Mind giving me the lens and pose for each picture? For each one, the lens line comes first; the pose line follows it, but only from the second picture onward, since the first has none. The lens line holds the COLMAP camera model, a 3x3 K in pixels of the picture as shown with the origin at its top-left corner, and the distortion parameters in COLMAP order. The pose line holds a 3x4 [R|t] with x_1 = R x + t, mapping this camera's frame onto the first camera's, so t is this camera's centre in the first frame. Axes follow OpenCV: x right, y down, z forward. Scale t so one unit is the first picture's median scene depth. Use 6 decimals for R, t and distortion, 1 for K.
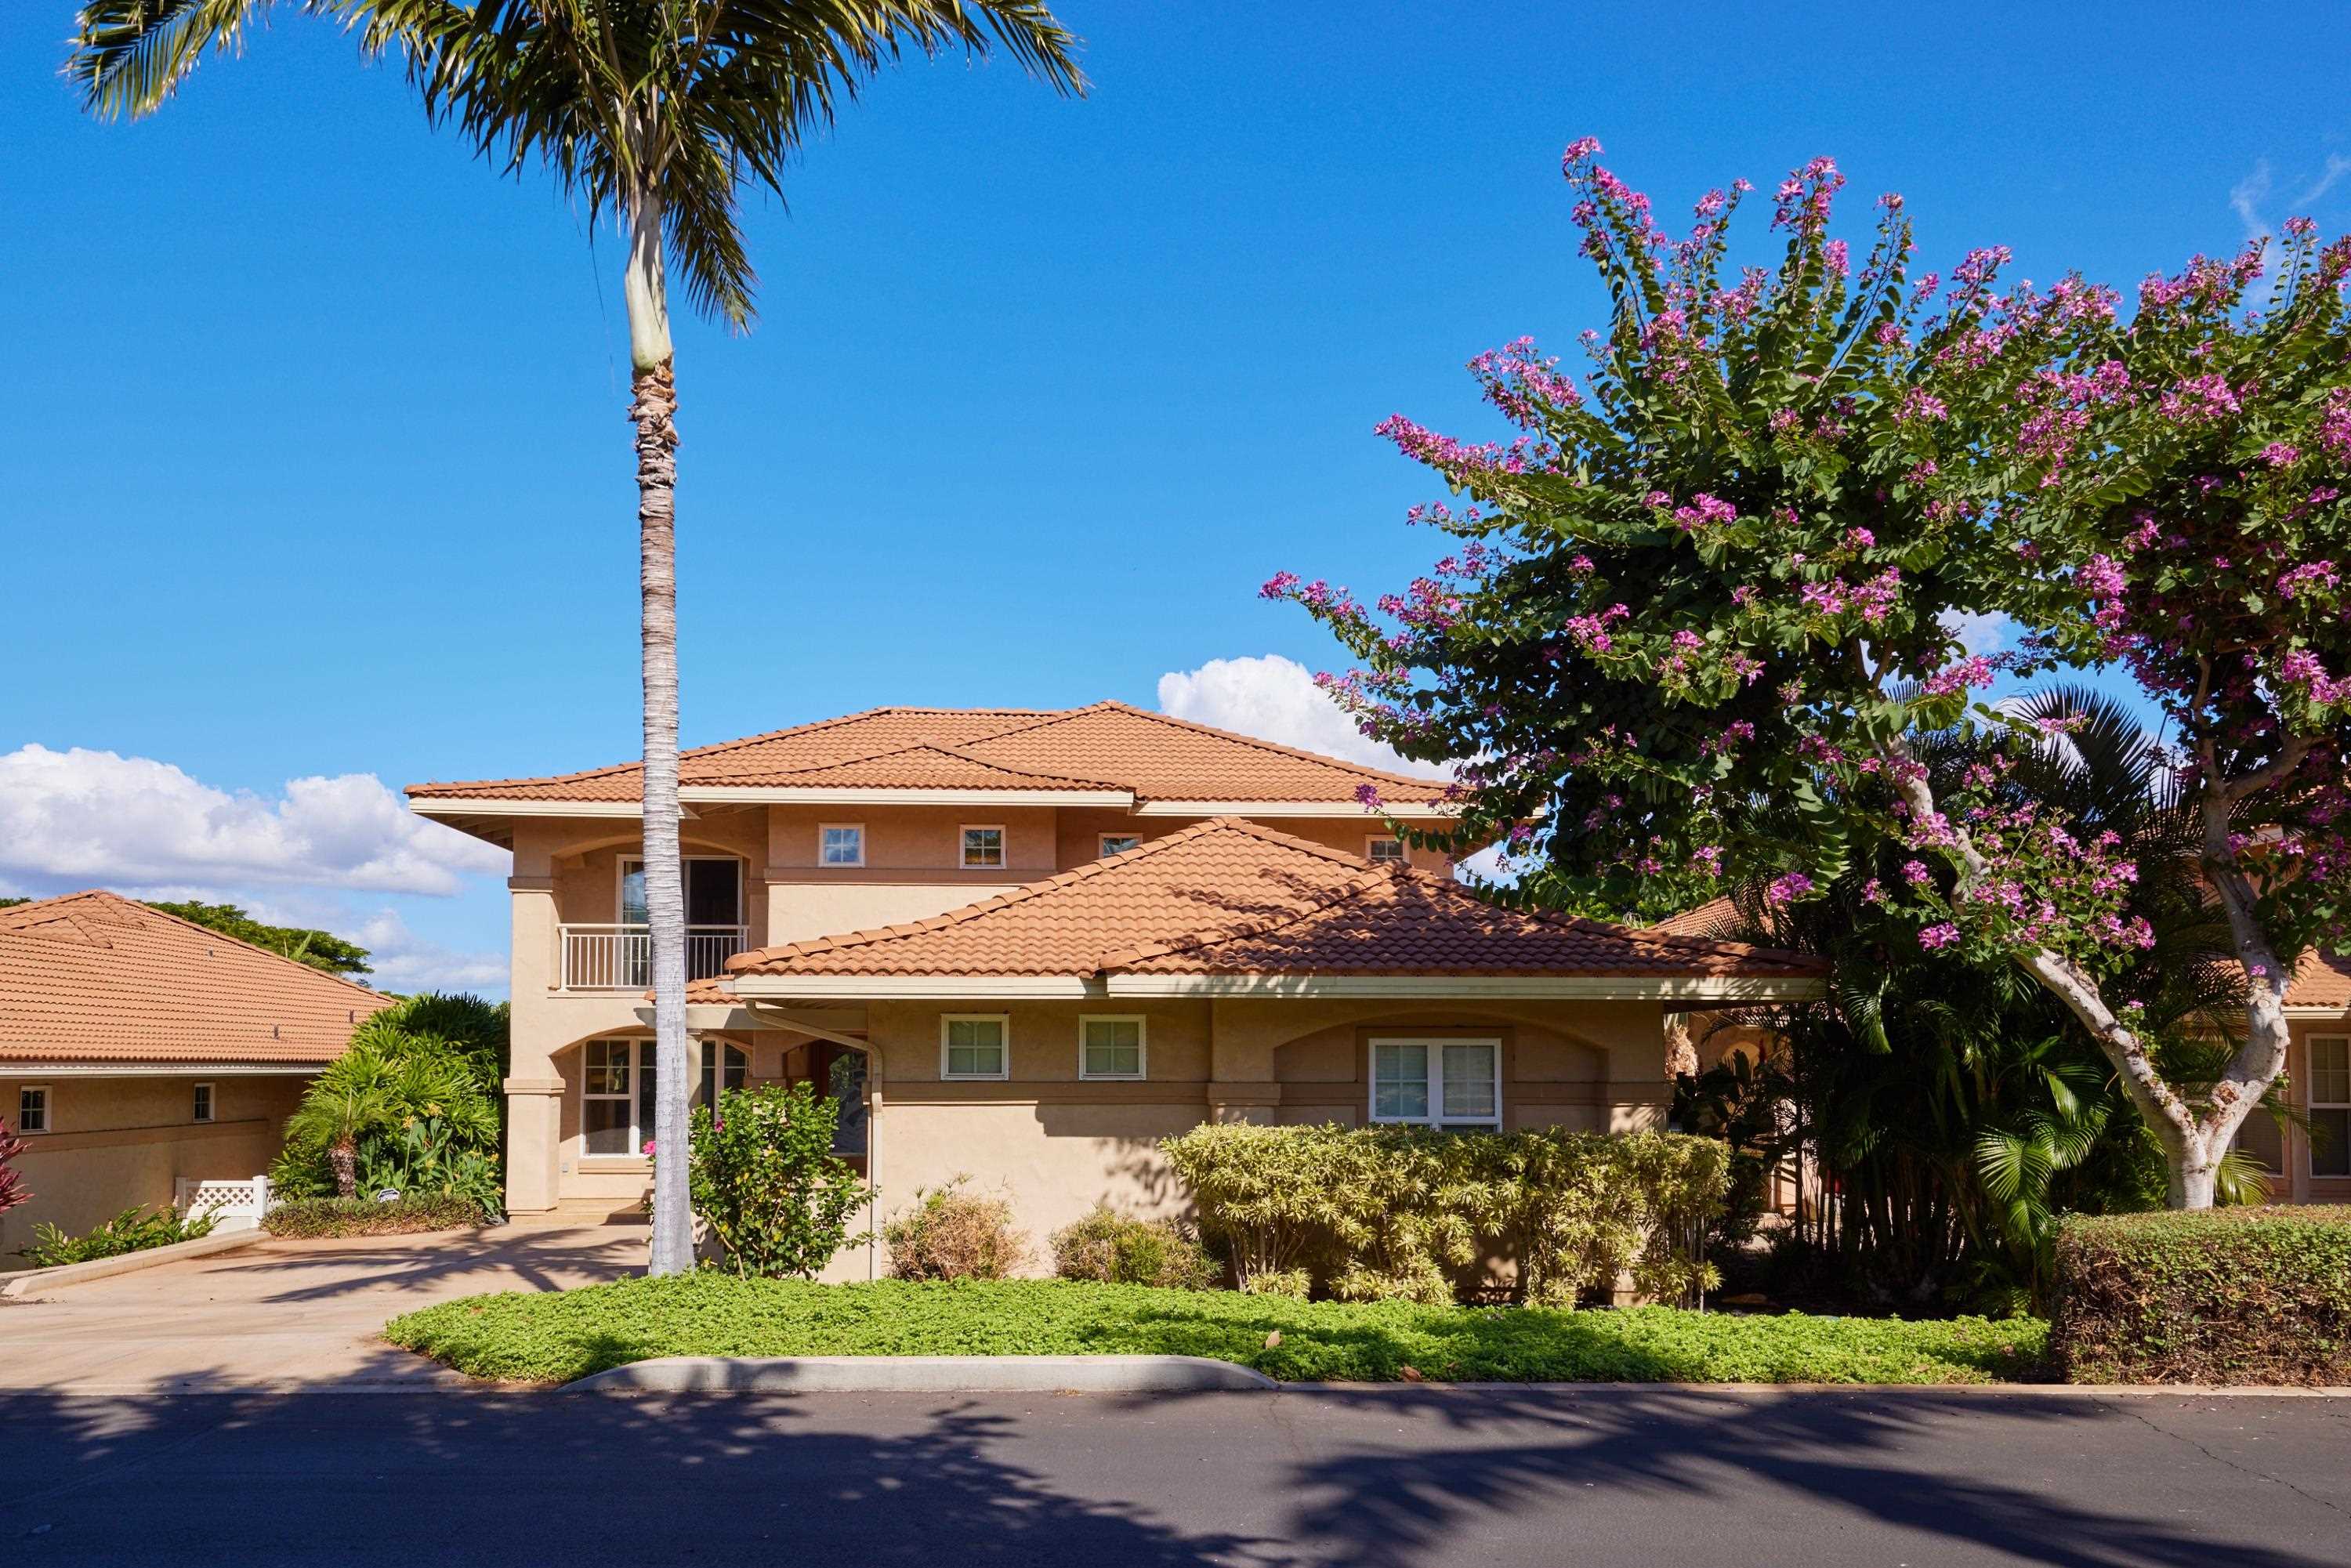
lens RADIAL K [[1619.5, 0, 1175.5], [0, 1619.5, 784.0], [0, 0, 1]] dist [-0.024959, 0.000269]
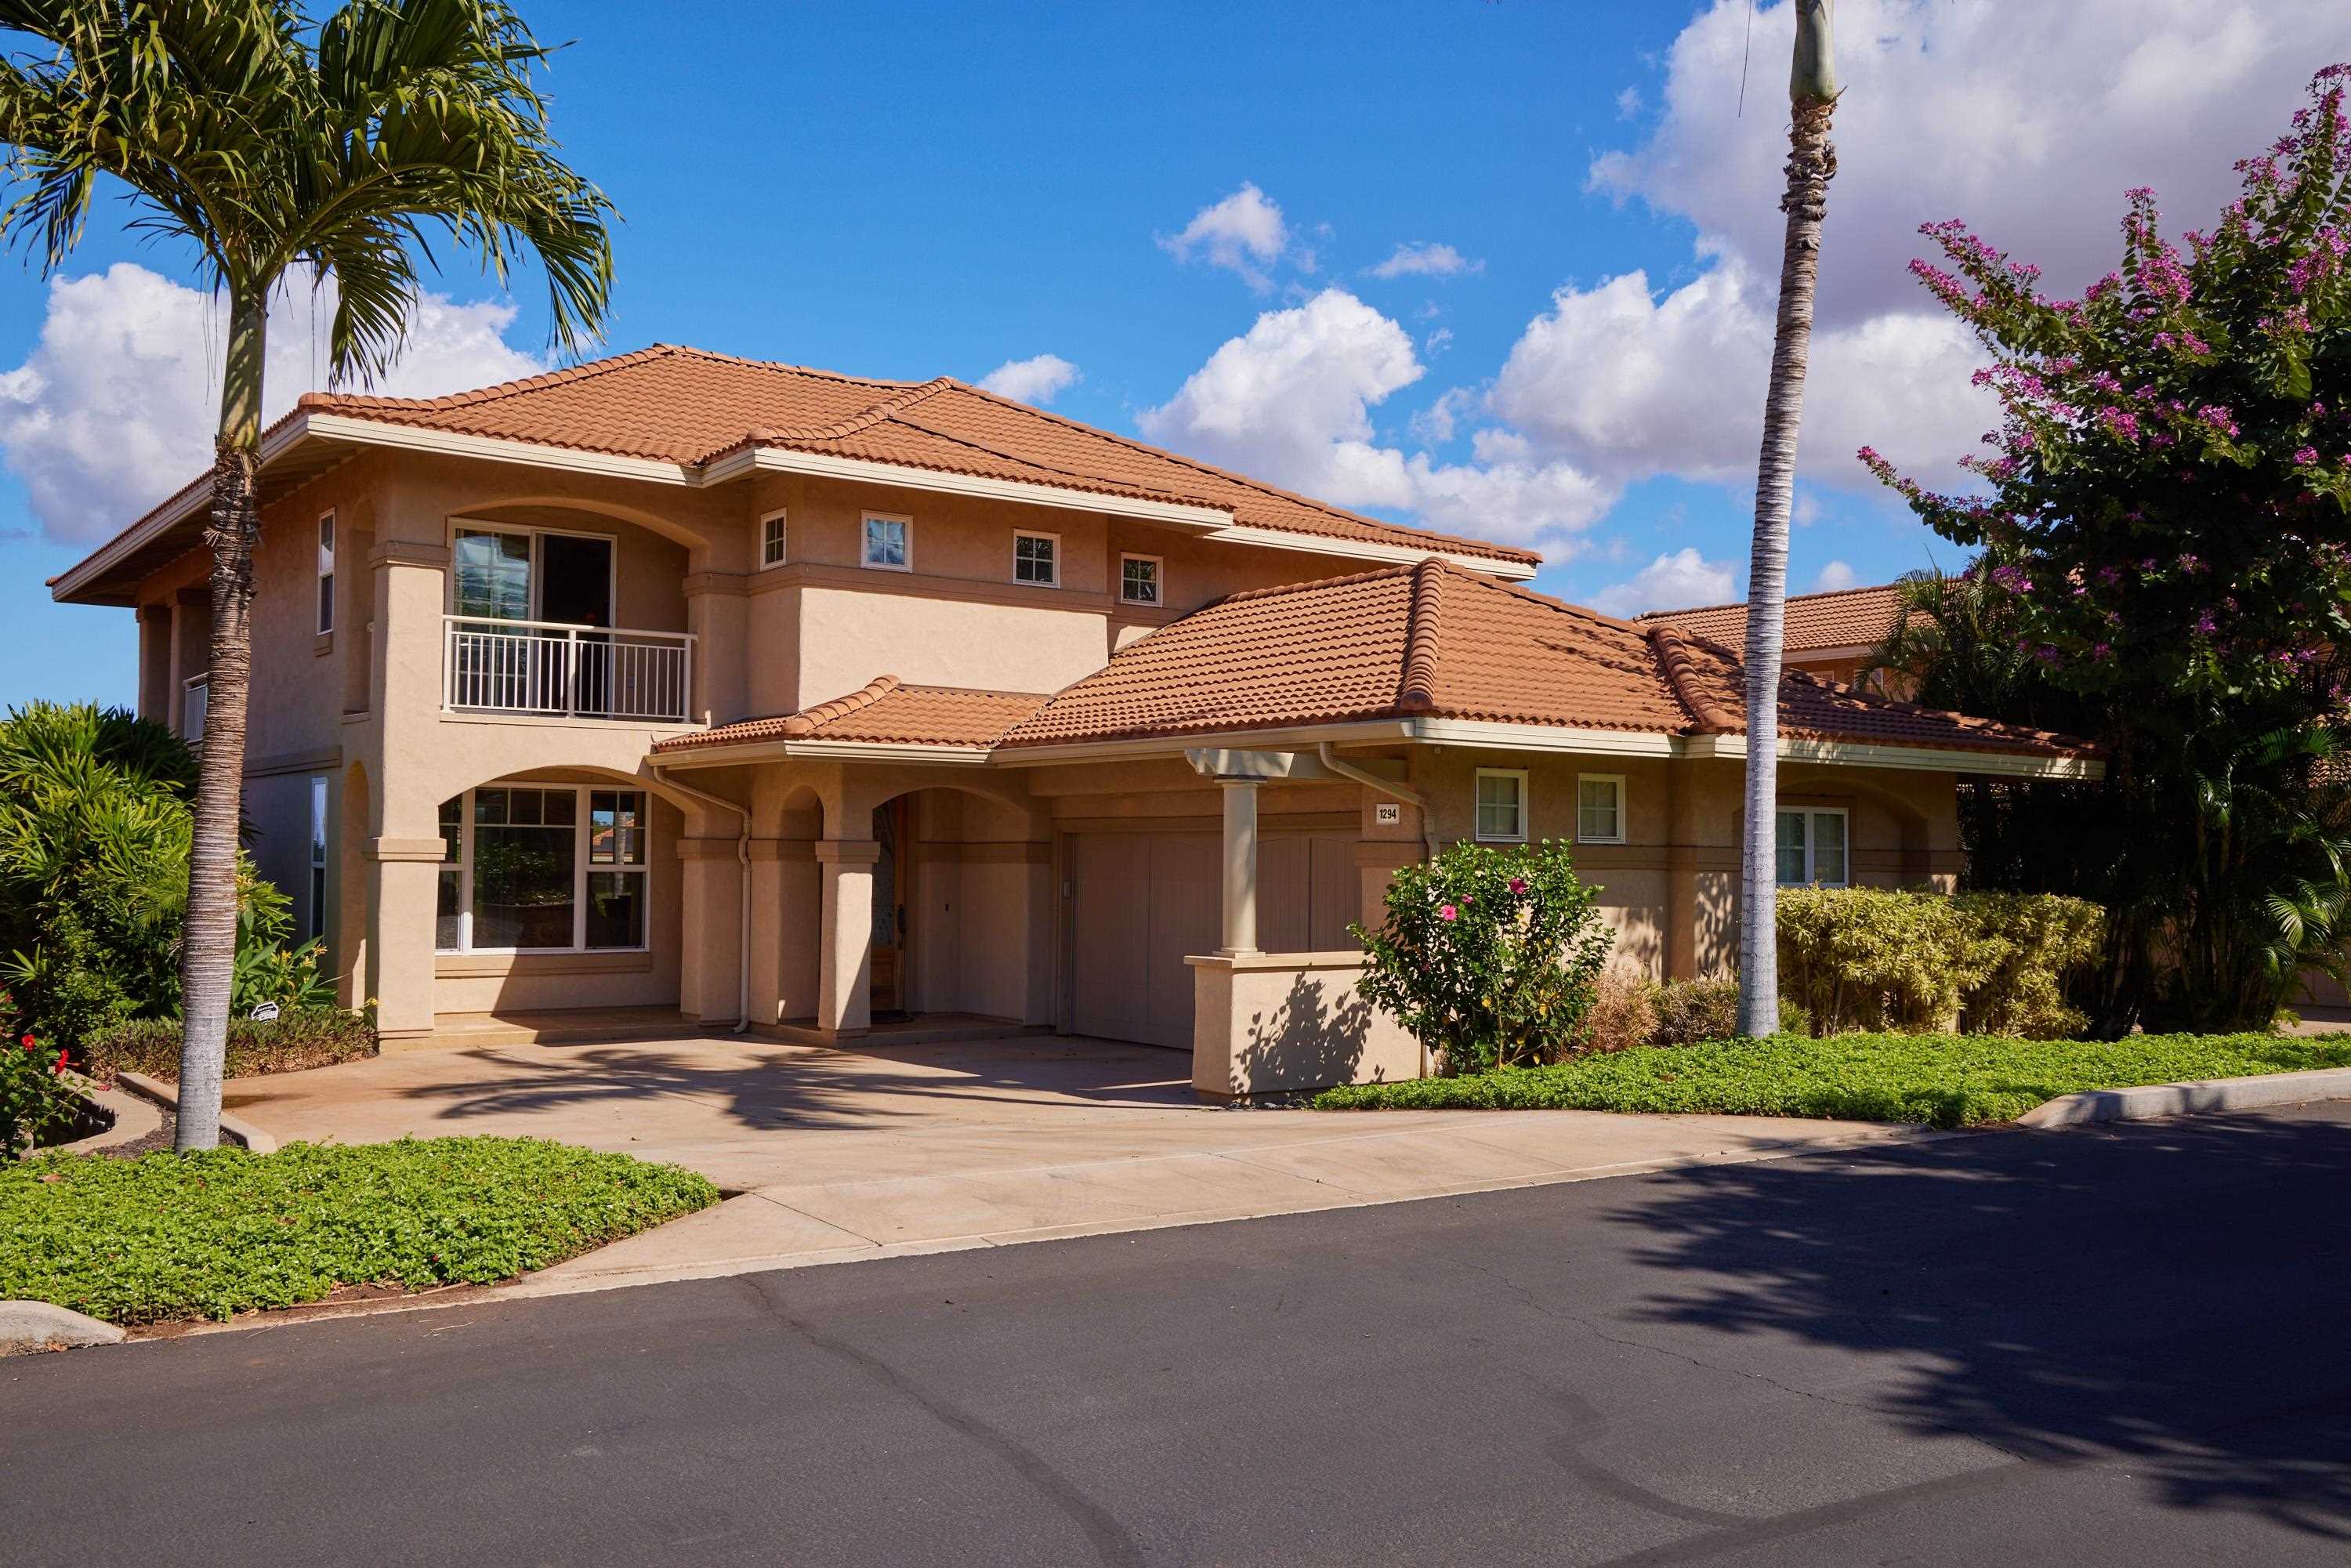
lens RADIAL K [[2059.2, 0, 1175.5], [0, 2059.2, 784.0], [0, 0, 1]] dist [0.001786, 0.000707]
pose [[0.827500, 0.027205, 0.560807, -0.636304], [-0.105137, 0.988666, 0.107173, 0.032848], [-0.551535, -0.147647, 0.820981, 0.113560]]
